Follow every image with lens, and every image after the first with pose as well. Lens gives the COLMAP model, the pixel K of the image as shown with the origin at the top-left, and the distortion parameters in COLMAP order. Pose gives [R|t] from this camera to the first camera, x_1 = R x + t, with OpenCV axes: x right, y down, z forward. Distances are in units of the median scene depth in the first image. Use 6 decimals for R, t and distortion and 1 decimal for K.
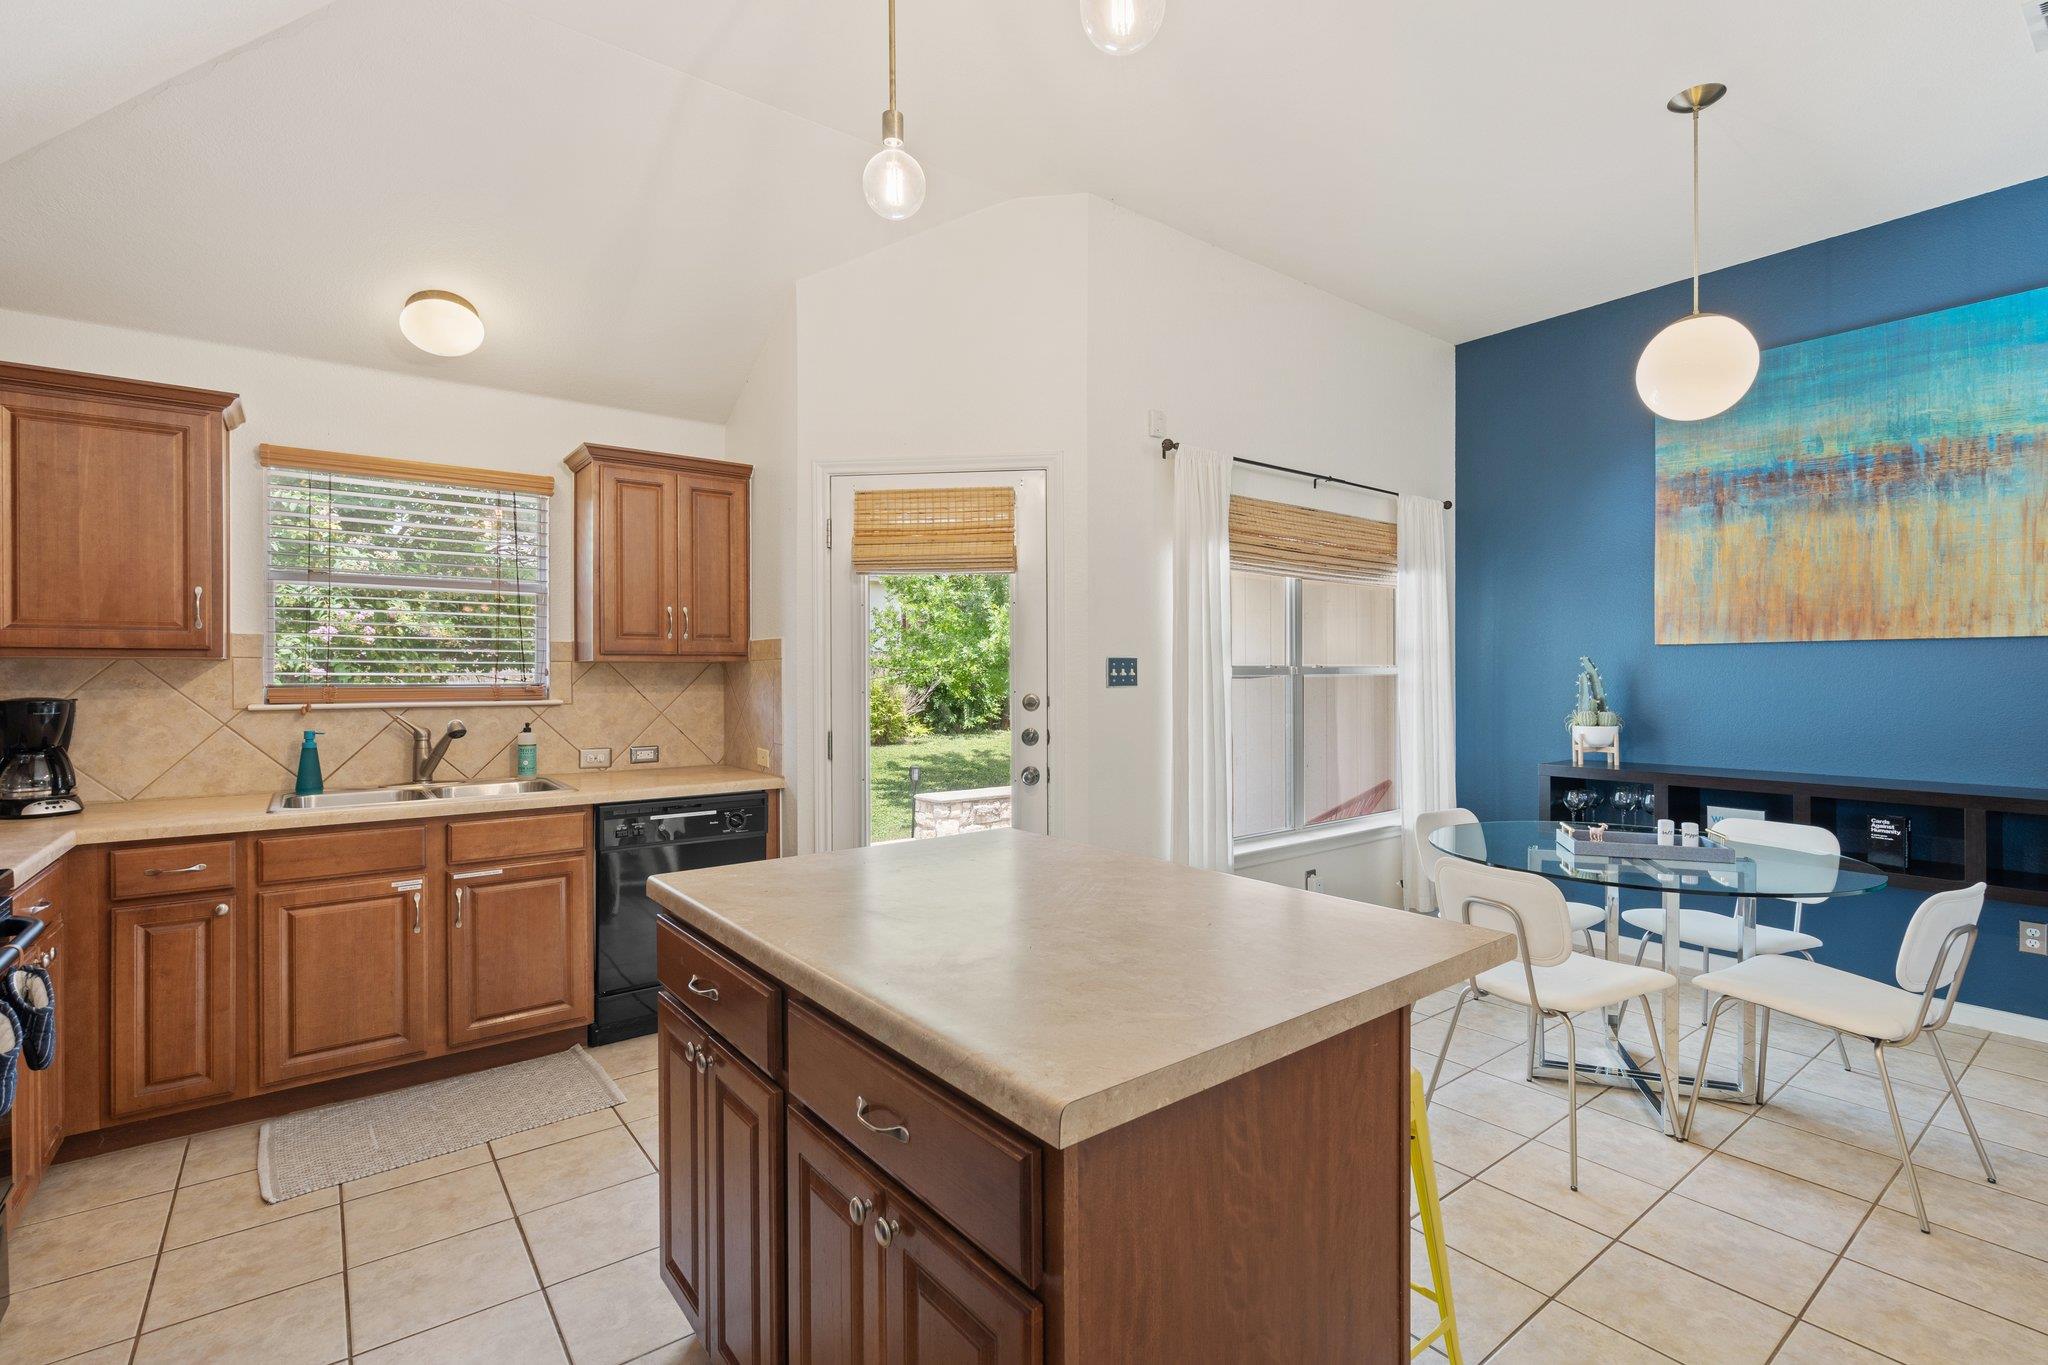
lens RADIAL K [[933.6, 0, 1022.5], [0, 933.6, 675.1], [0, 0, 1]] dist [0.000092, 0.000133]
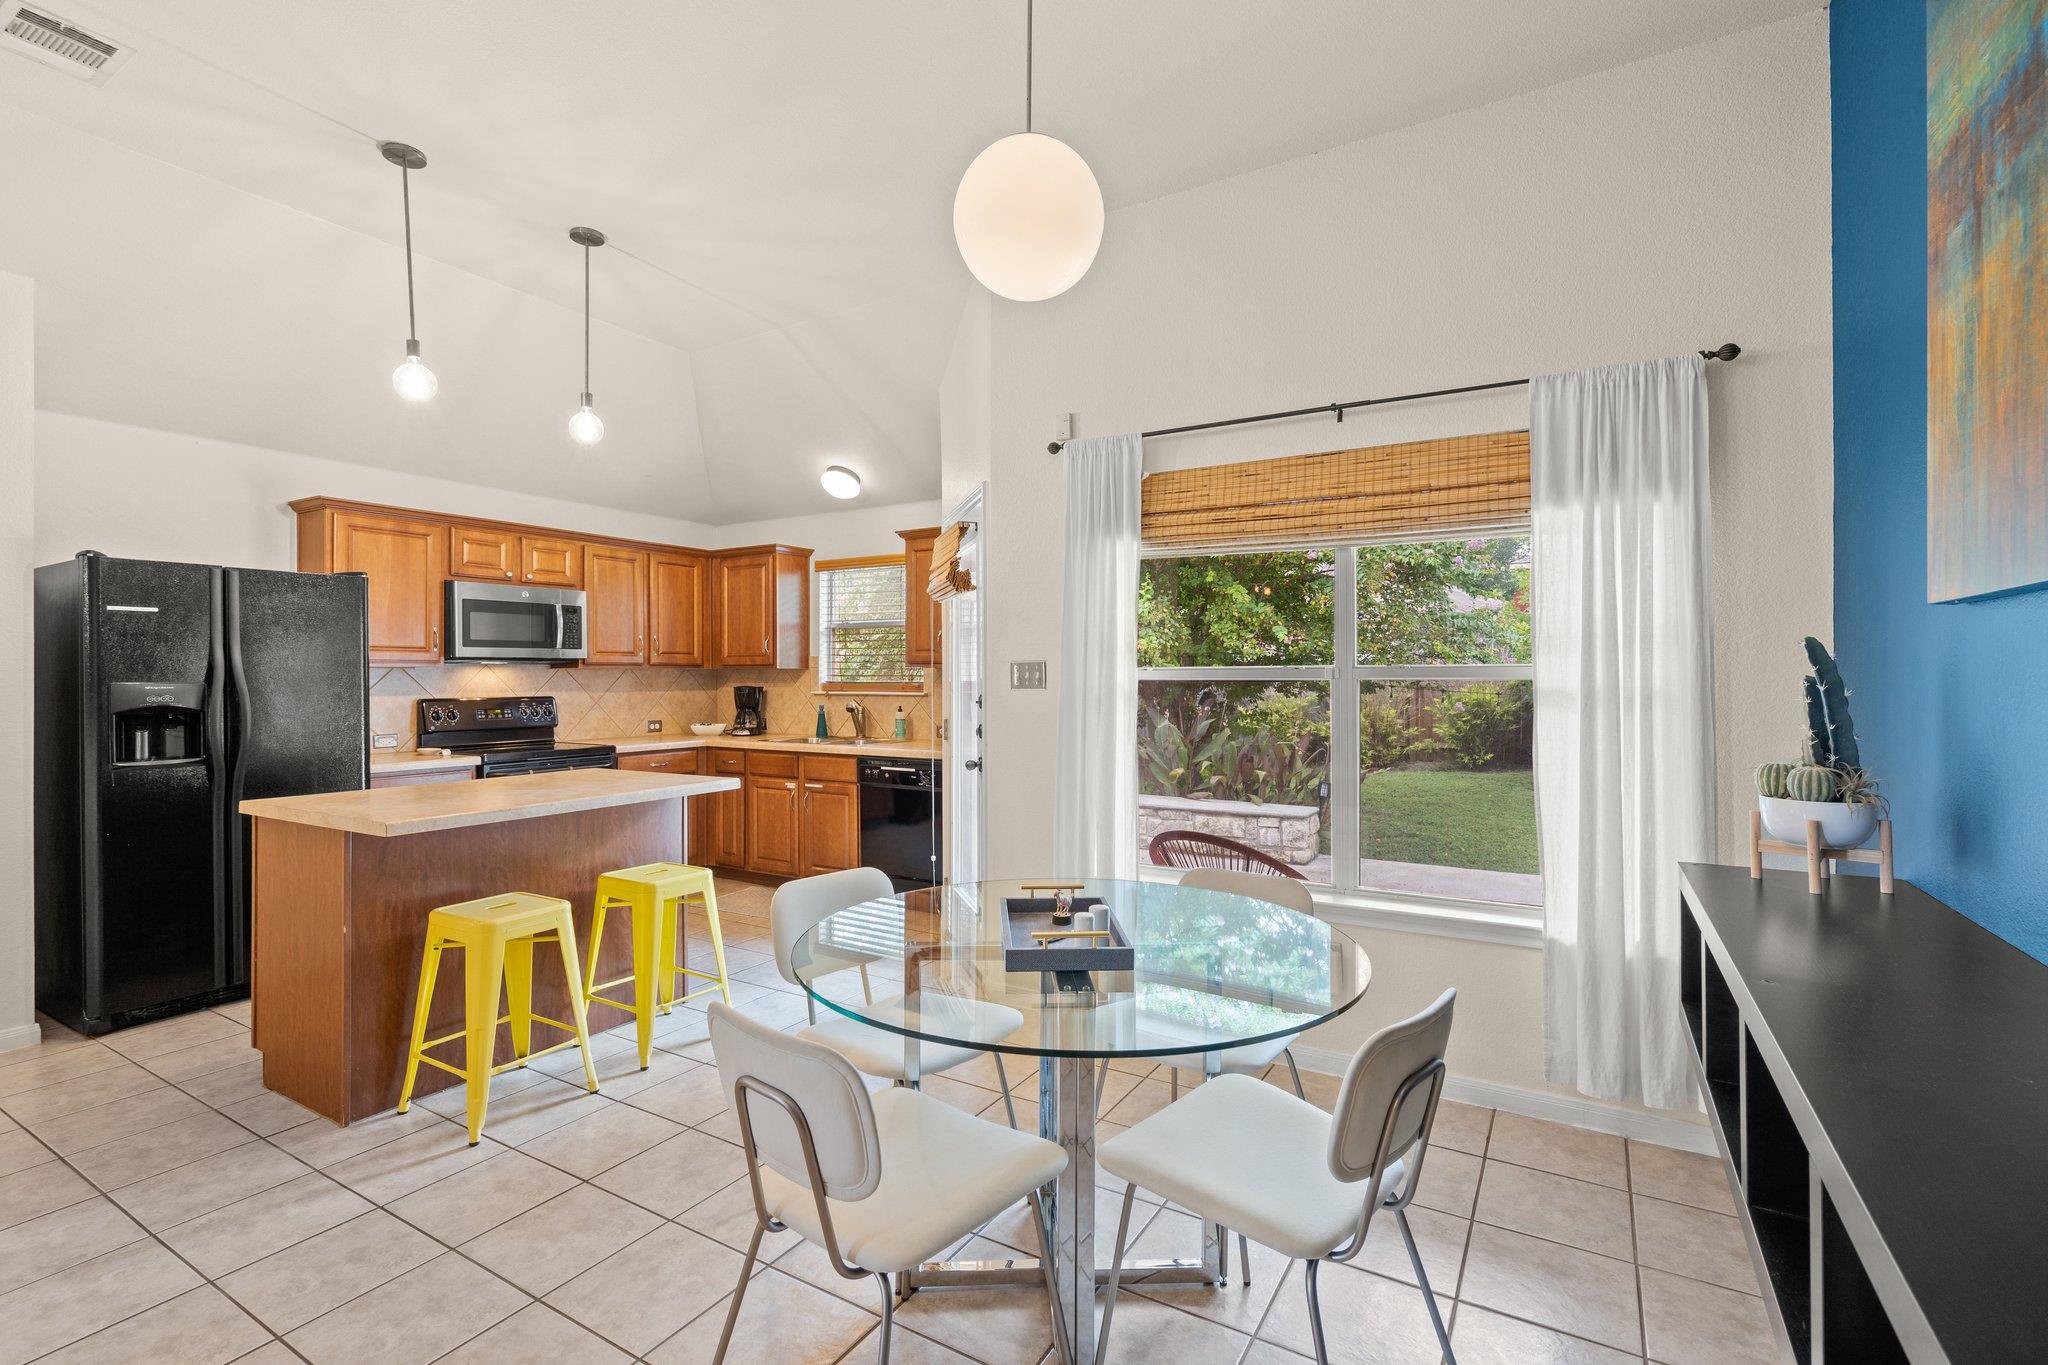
lens RADIAL K [[933.6, 0, 1022.5], [0, 933.6, 675.1], [0, 0, 1]] dist [0.000092, 0.000133]
pose [[0.362348, 0.000845, -0.932043, 1.026080], [-0.000451, 1.000000, 0.000732, -0.004006], [0.932043, 0.000155, 0.362348, 0.577472]]
